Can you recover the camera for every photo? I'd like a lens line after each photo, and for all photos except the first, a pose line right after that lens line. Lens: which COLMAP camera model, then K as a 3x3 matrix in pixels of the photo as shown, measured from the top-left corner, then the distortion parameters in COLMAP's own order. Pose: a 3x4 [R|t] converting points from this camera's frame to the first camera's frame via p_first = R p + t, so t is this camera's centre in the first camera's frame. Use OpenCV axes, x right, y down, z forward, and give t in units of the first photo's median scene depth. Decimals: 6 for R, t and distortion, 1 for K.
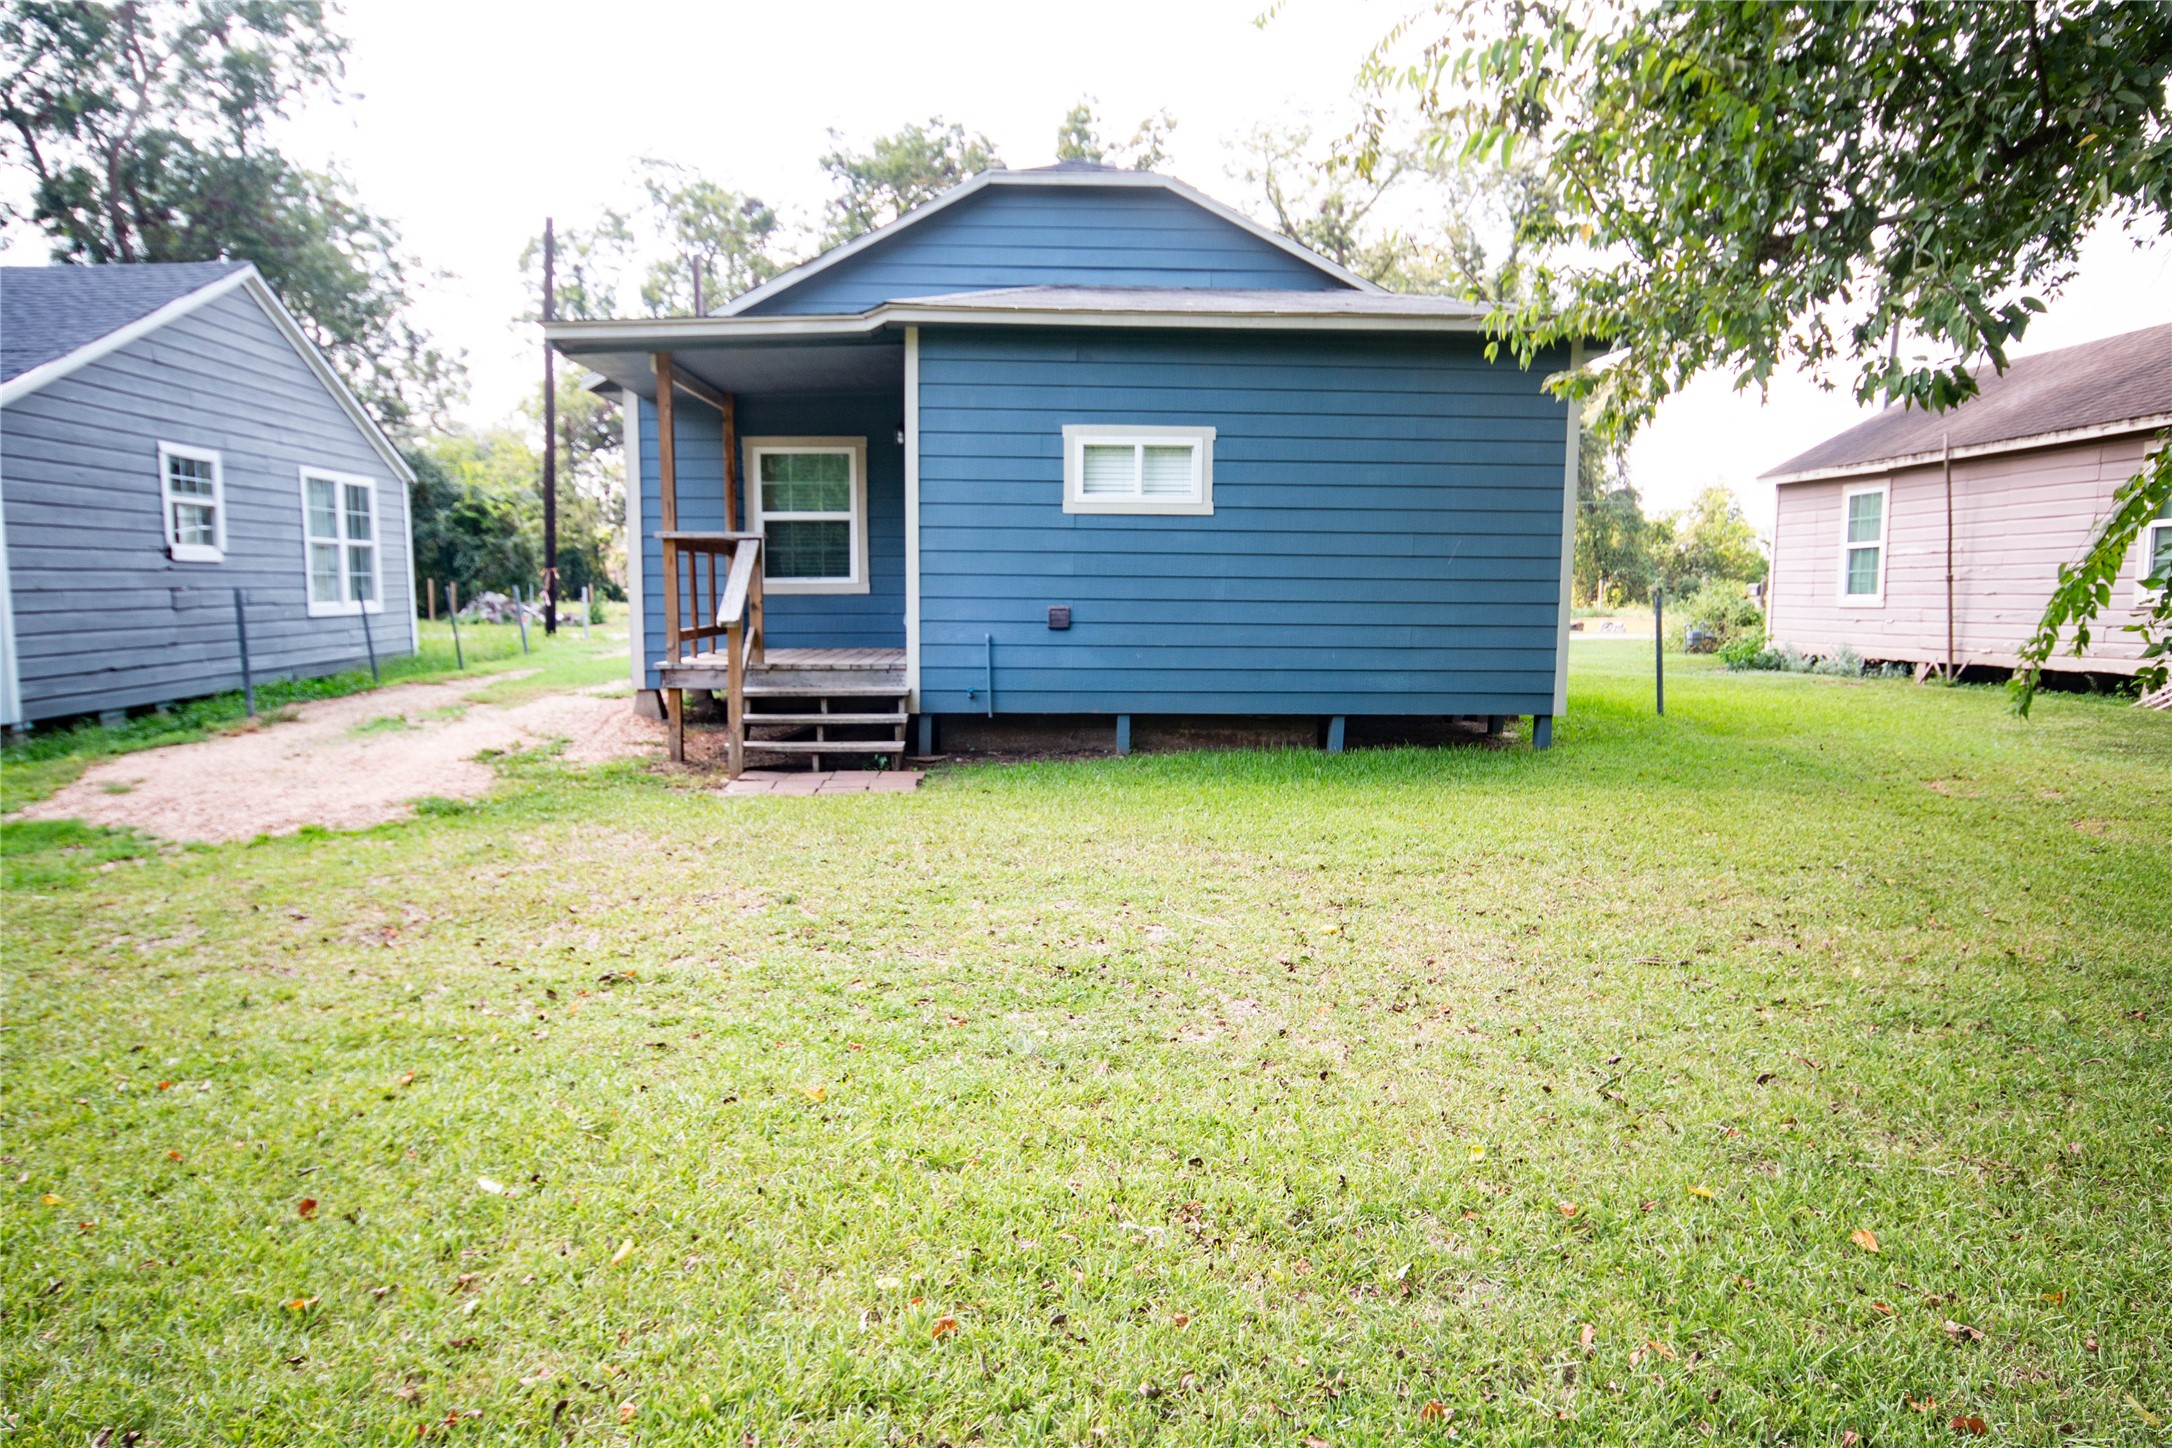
lens RADIAL K [[1416.9, 0, 1086.0], [0, 1416.9, 724.0], [0, 0, 1]] dist [0.004187, 0.001277]
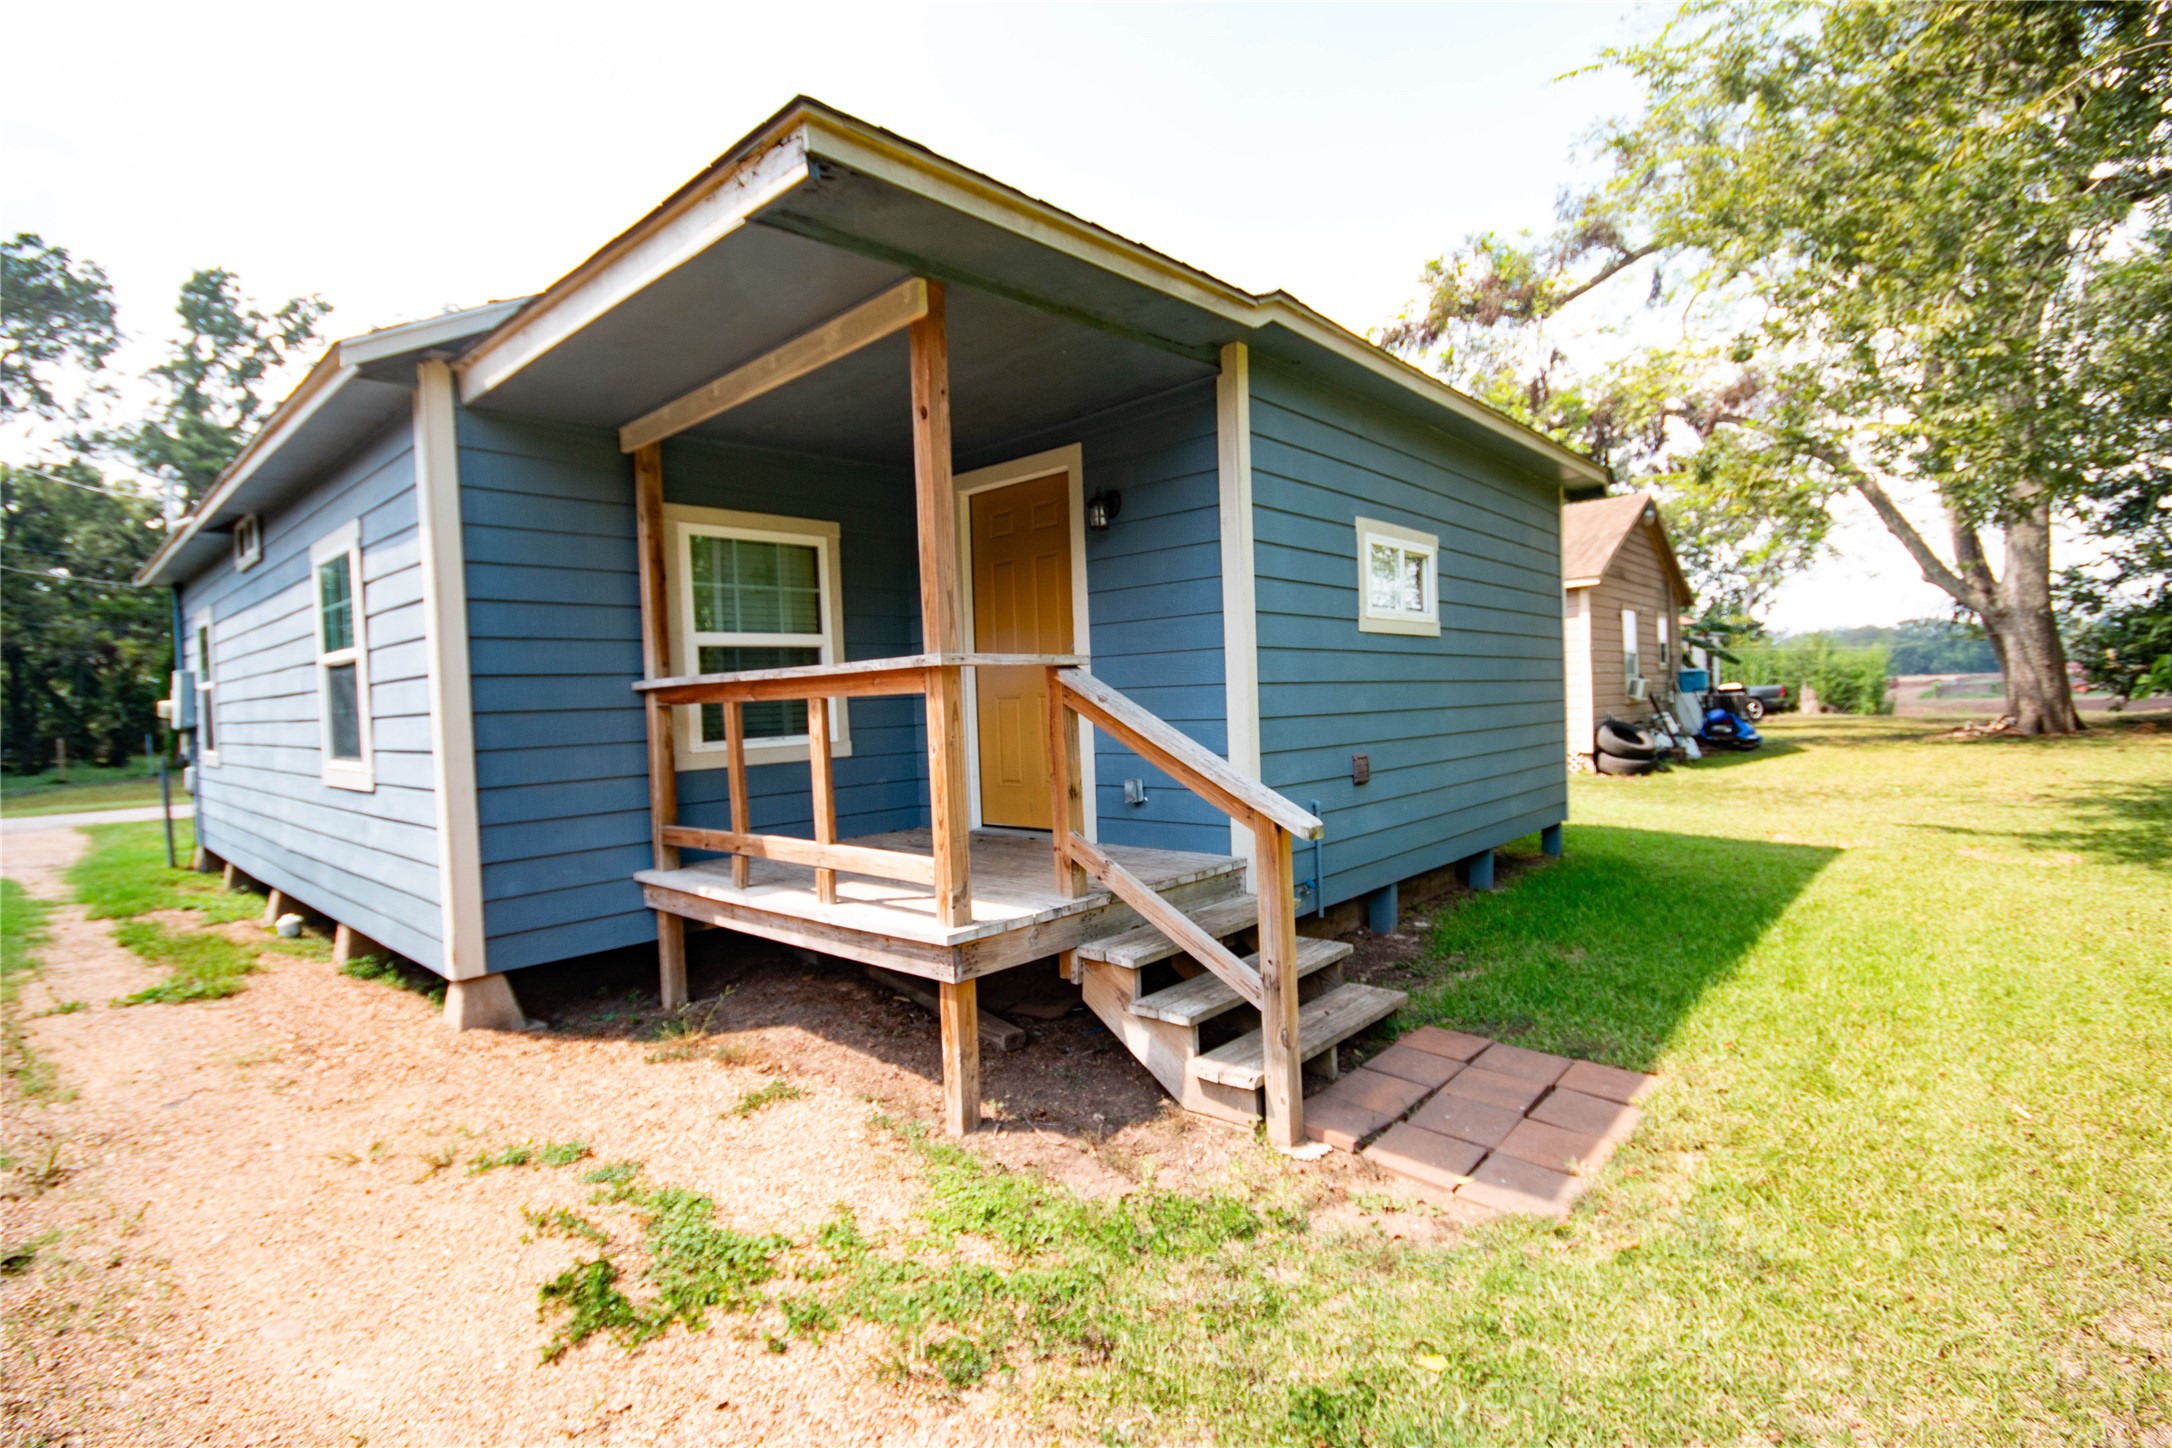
lens RADIAL K [[992.8, 0, 1080.1], [0, 992.8, 733.0], [0, 0, 1]] dist [0.014286, -0.019899]
pose [[0.709564, -0.052859, 0.702655, -0.495268], [0.109716, 0.993308, -0.036072, -0.091052], [-0.696047, 0.102688, 0.710615, 0.725043]]
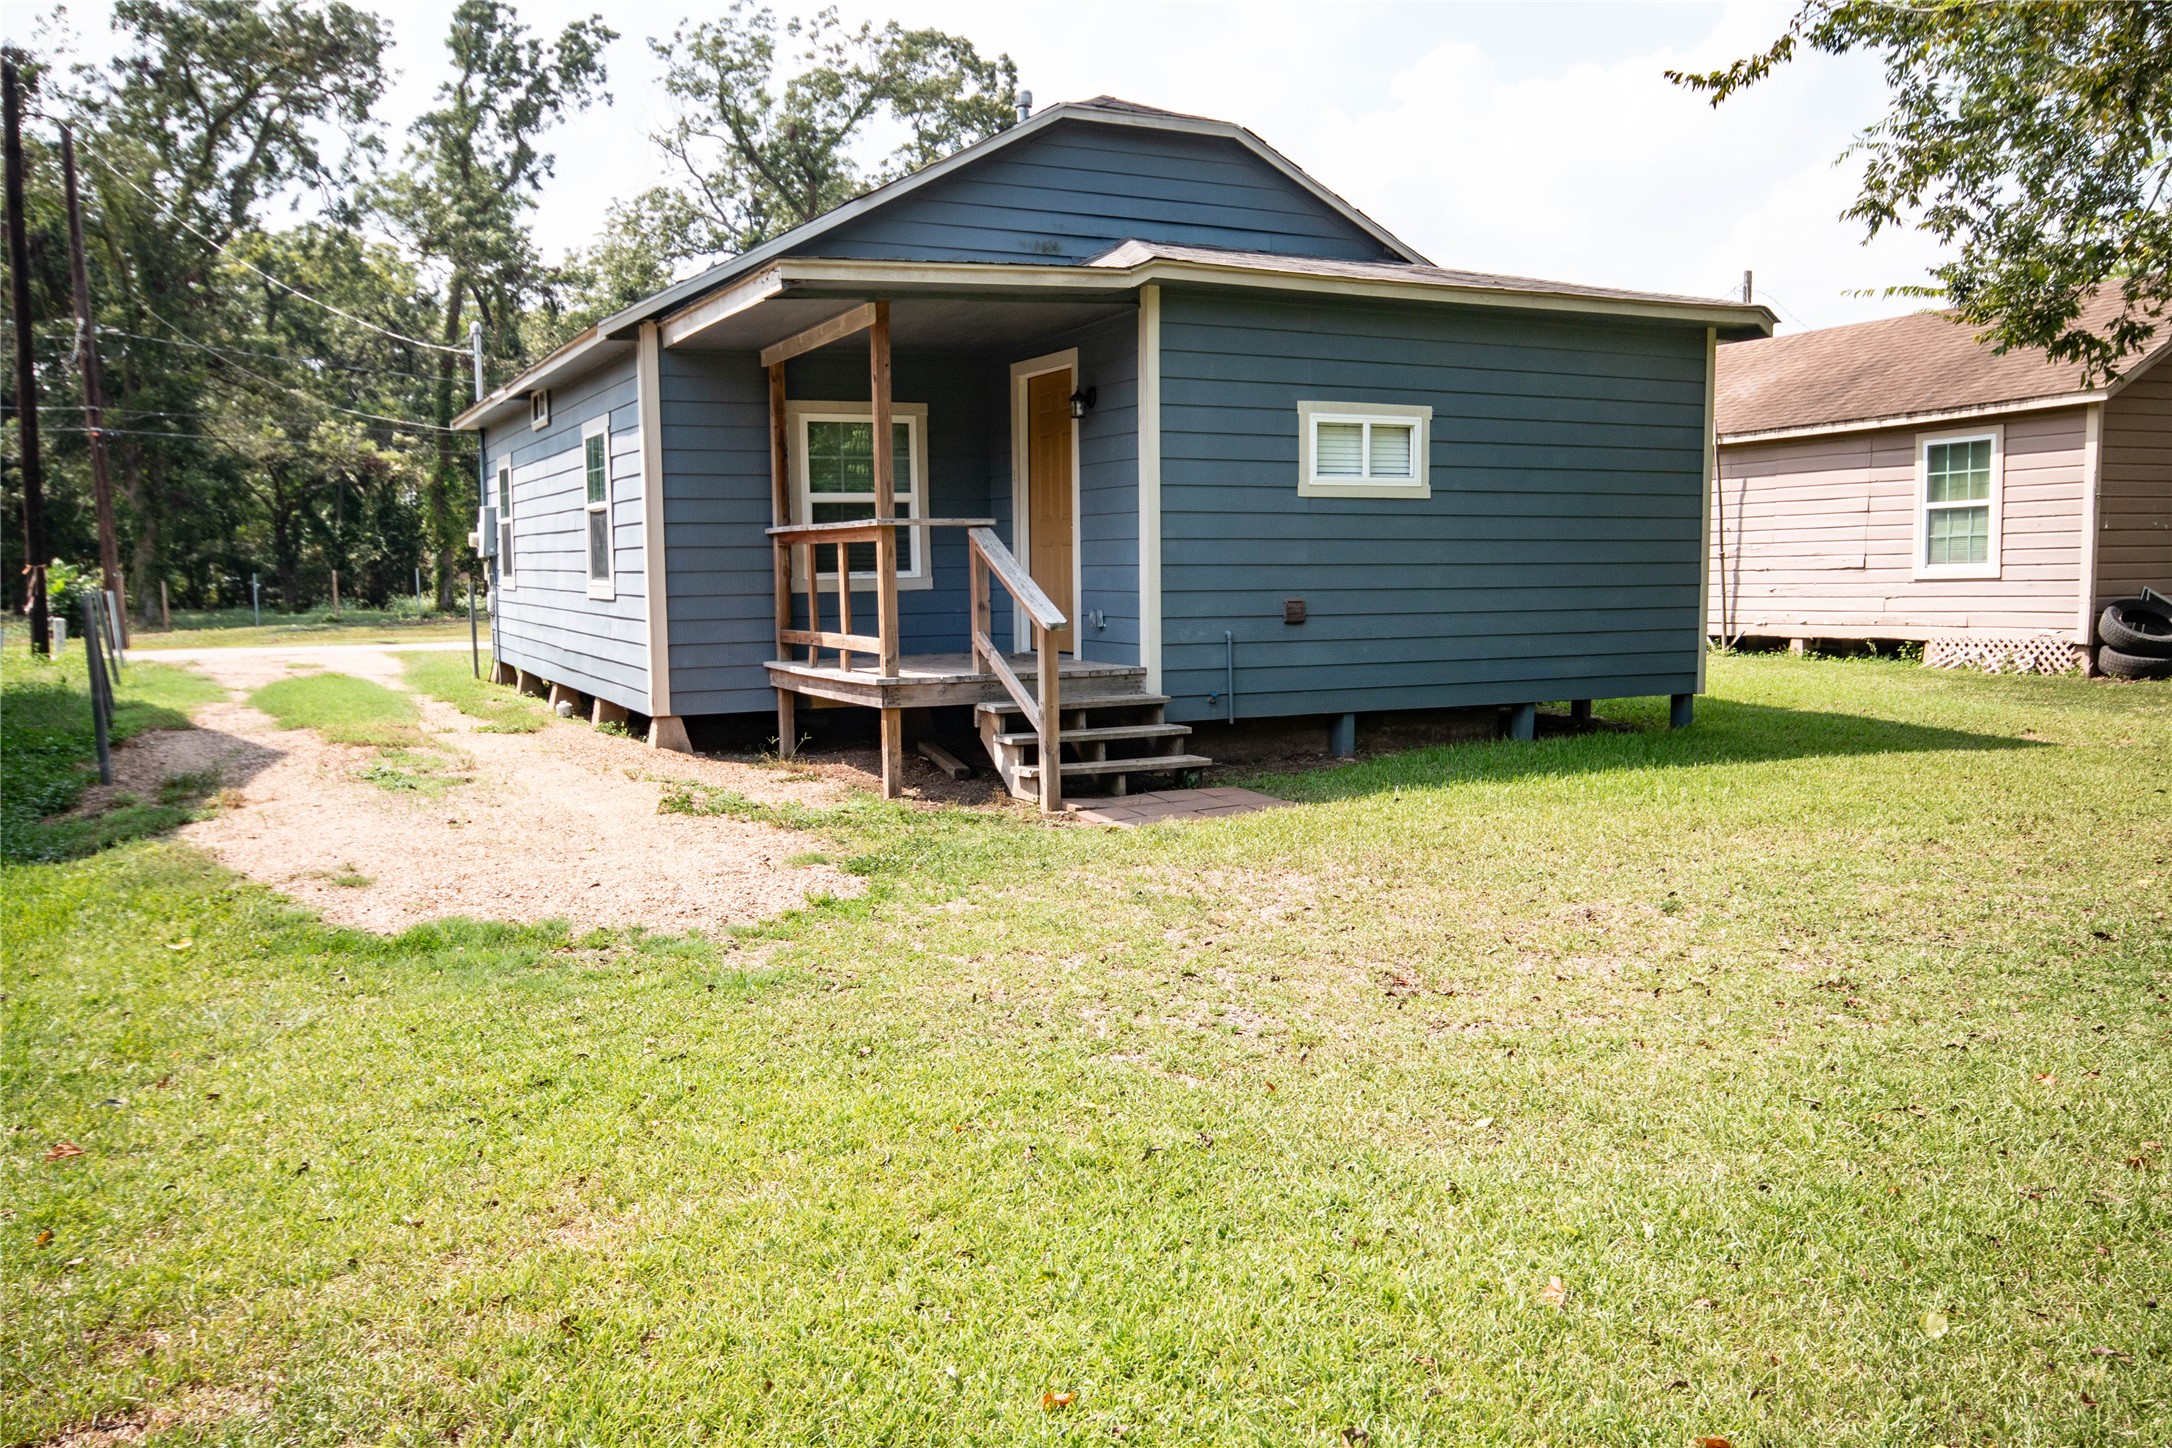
lens RADIAL K [[1664.5, 0, 1086.0], [0, 1664.5, 724.0], [0, 0, 1]] dist [-0.004995, 0.001411]
pose [[0.914566, -0.052598, 0.401001, -0.576003], [0.055033, 0.998470, 0.005452, -0.015319], [-0.400674, 0.017082, 0.916061, 0.071301]]
